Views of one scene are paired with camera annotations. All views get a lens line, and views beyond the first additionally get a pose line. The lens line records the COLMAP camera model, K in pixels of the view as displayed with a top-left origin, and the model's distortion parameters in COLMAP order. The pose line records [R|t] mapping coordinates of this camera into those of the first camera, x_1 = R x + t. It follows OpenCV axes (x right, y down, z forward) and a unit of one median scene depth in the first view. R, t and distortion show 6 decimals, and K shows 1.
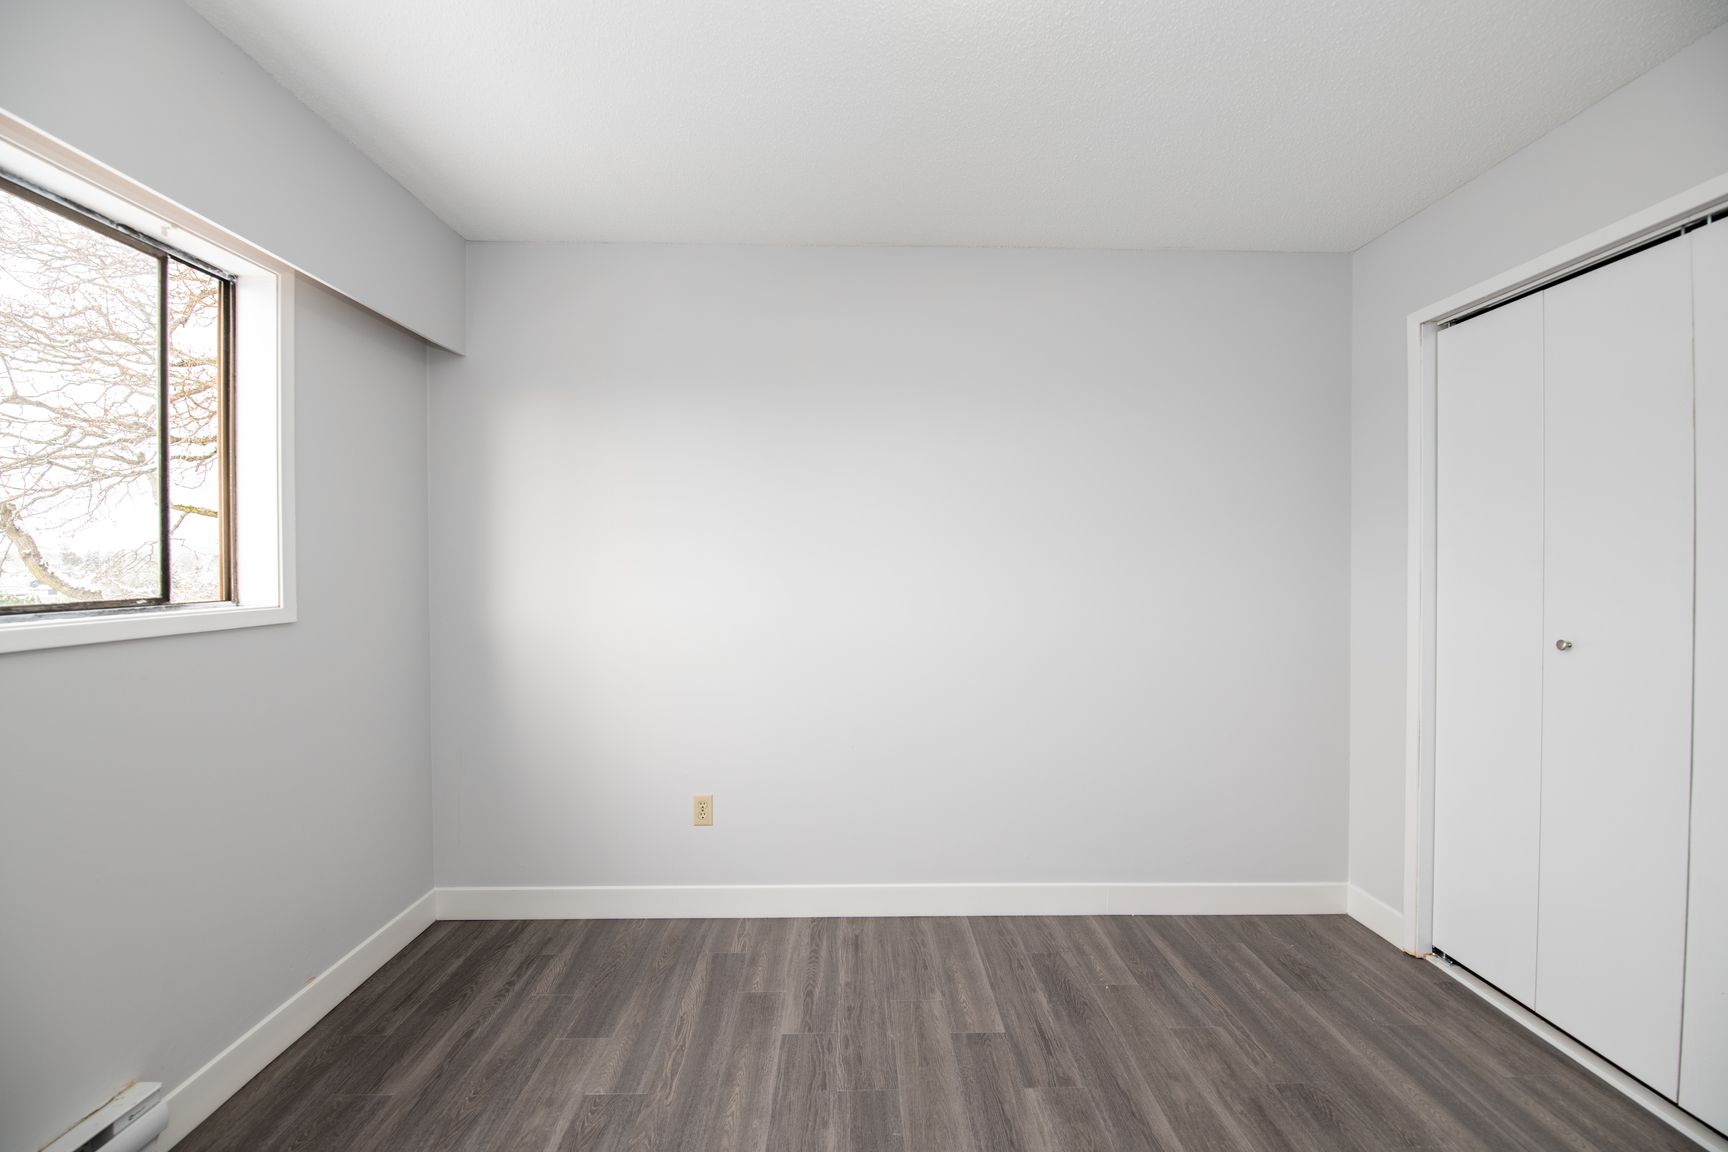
lens RADIAL K [[744.1, 0, 865.8], [0, 744.1, 577.4], [0, 0, 1]] dist [-0.001596, -0.009715]
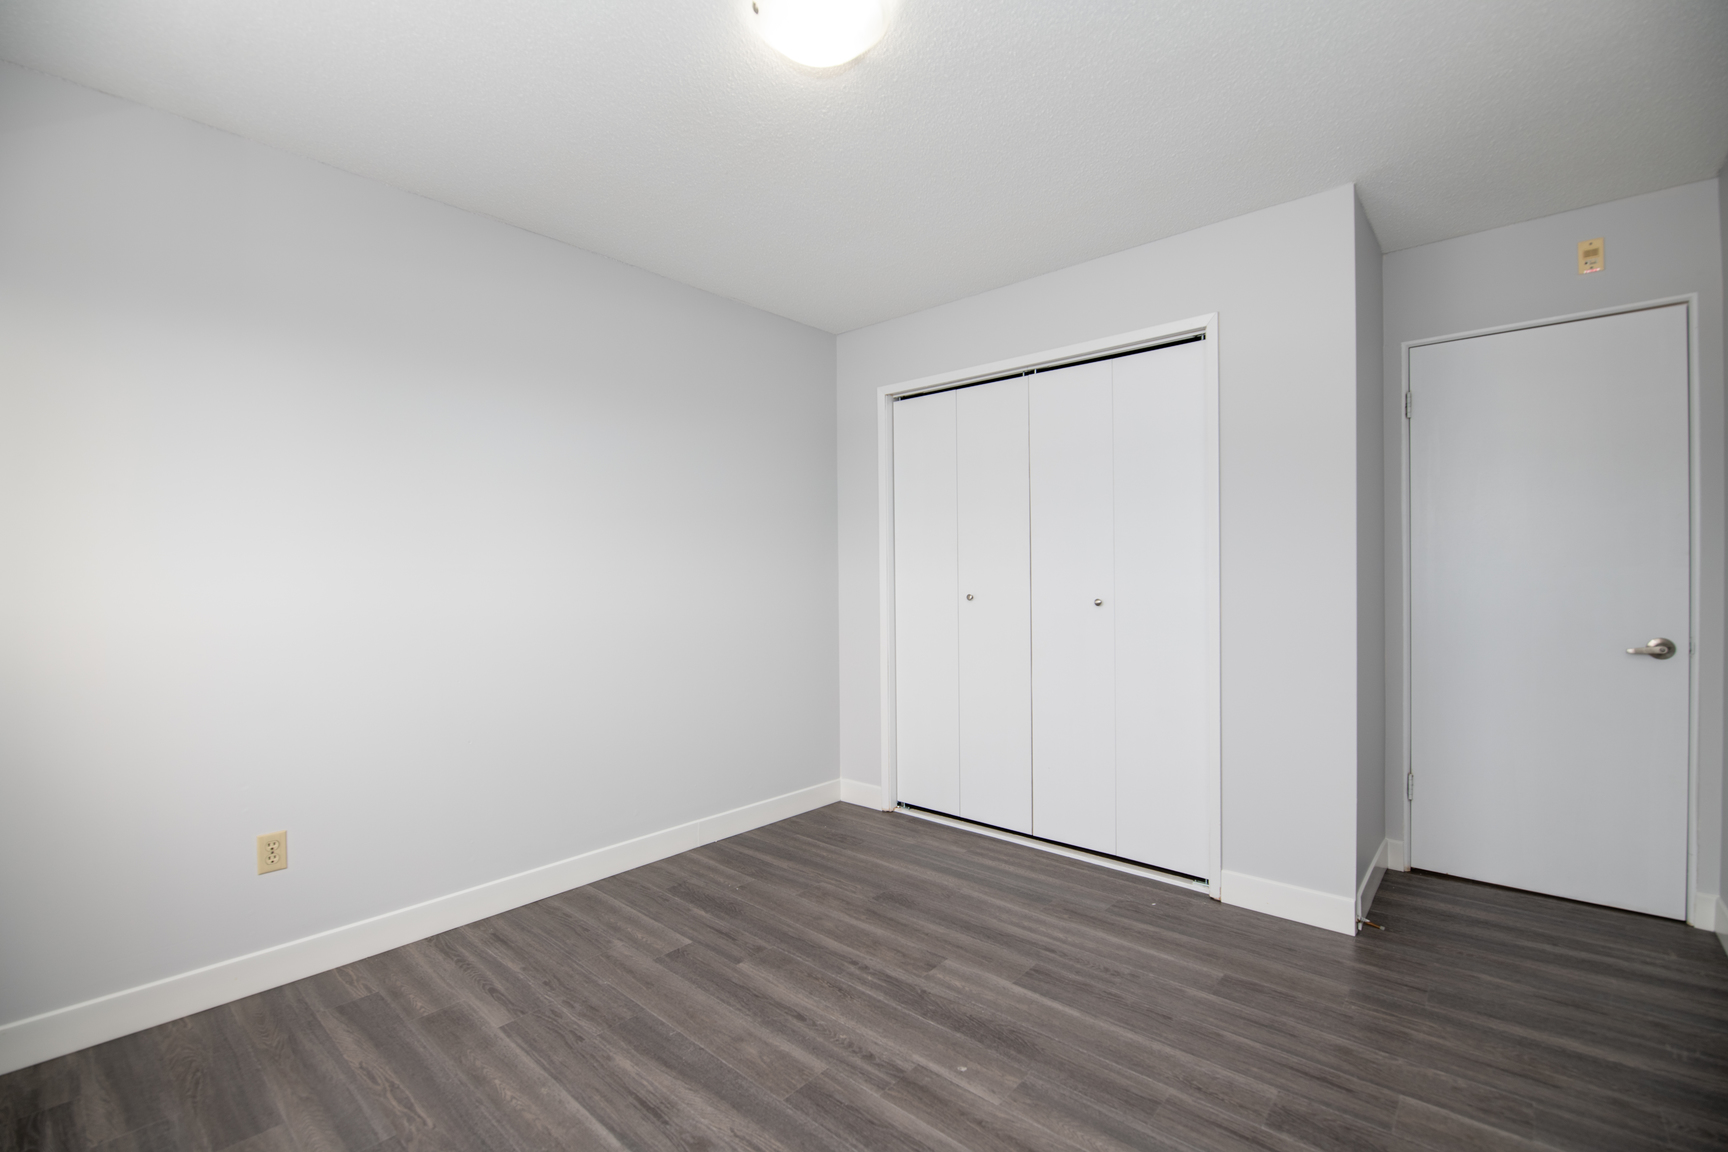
lens RADIAL K [[744.1, 0, 865.8], [0, 744.1, 577.4], [0, 0, 1]] dist [-0.001596, -0.009715]
pose [[0.679615, -0.011655, 0.733476, -0.449197], [0.018256, 0.999833, -0.001028, 0.038028], [-0.733341, 0.014089, 0.679715, -0.010274]]
